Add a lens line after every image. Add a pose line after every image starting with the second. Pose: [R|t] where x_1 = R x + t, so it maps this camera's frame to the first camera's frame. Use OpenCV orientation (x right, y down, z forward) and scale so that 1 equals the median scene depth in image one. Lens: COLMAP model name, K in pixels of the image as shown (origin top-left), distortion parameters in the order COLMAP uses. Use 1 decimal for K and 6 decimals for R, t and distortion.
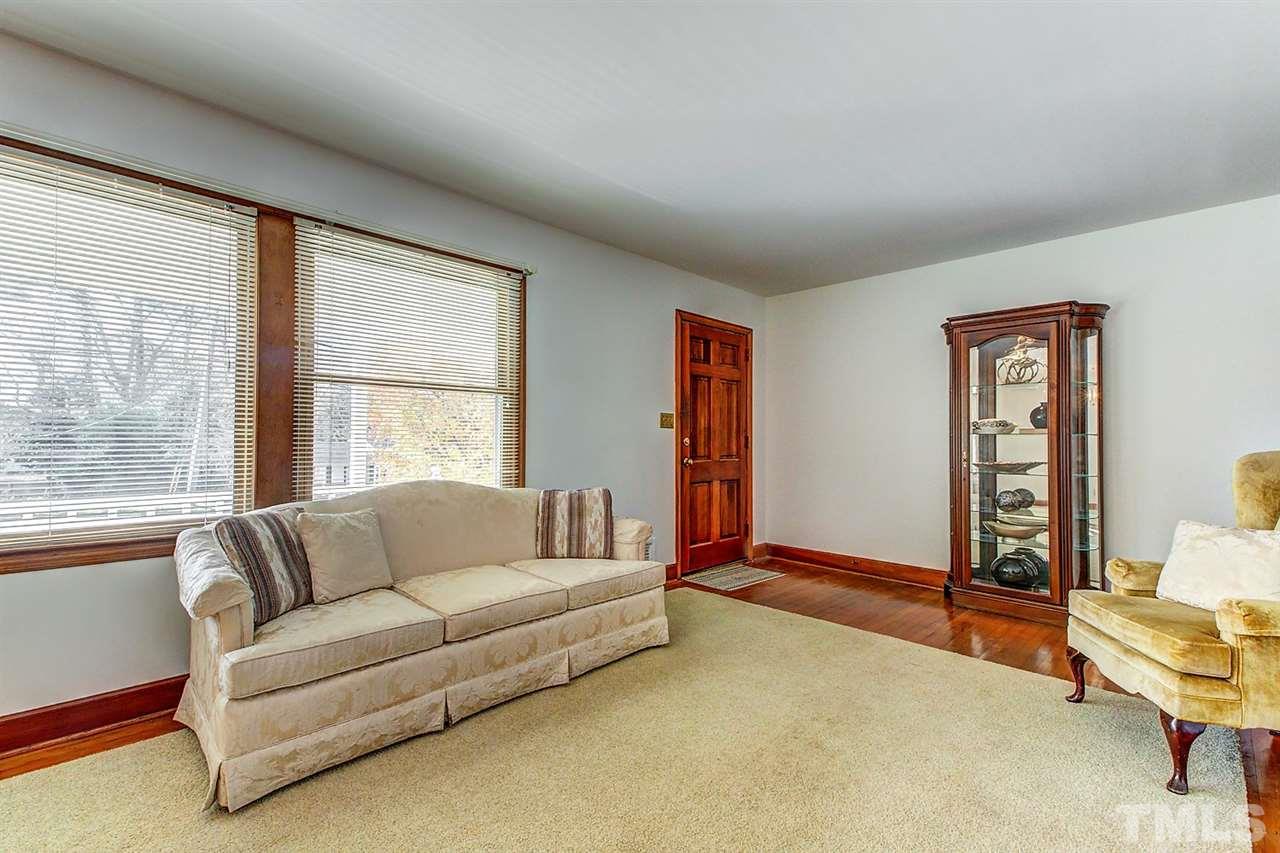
lens RADIAL K [[553.0, 0, 637.7], [0, 553.0, 444.7], [0, 0, 1]] dist [0.002721, 0.000324]
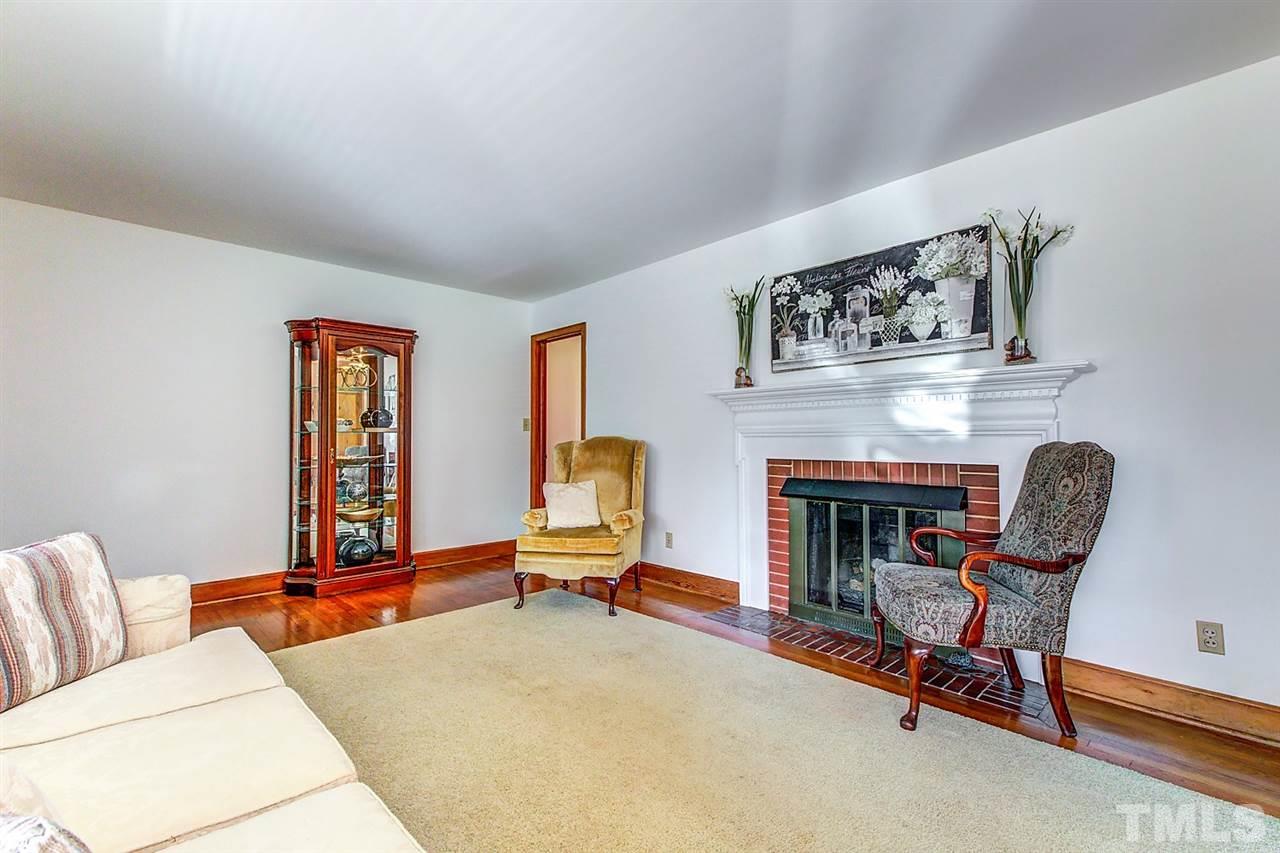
lens RADIAL K [[574.8, 0, 641.4], [0, 574.8, 420.3], [0, 0, 1]] dist [-0.000448, -0.000197]
pose [[0.008375, 0.024124, 0.999674, -0.609716], [0.005670, 0.999692, -0.024172, -0.011620], [-0.999949, 0.005871, 0.008235, 0.482293]]
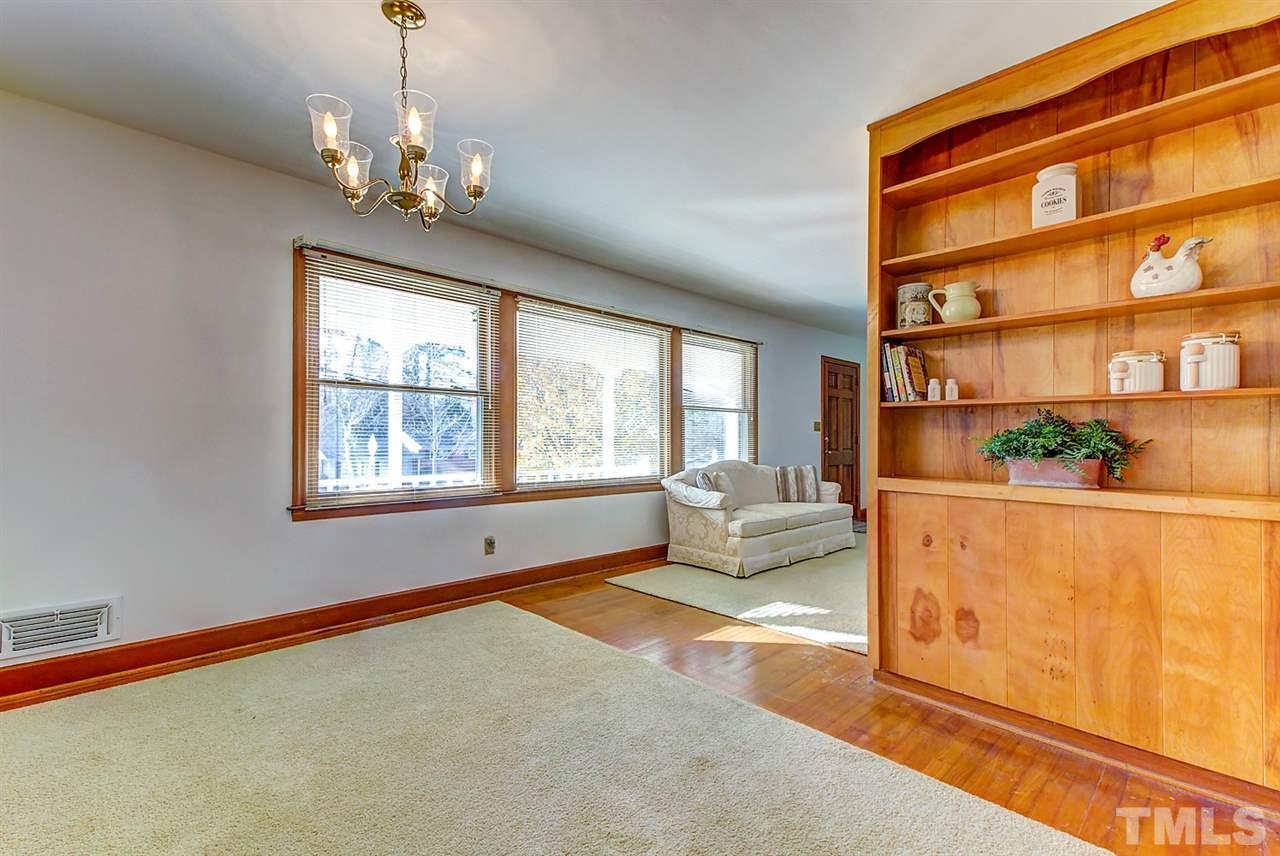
lens RADIAL K [[553.0, 0, 637.7], [0, 553.0, 446.2], [0, 0, 1]] dist [0.002721, 0.000324]
pose [[0.999736, -0.000842, -0.022980, -0.605773], [0.000967, 0.999985, 0.005450, 0.005469], [0.022975, -0.005471, 0.999721, -0.850640]]
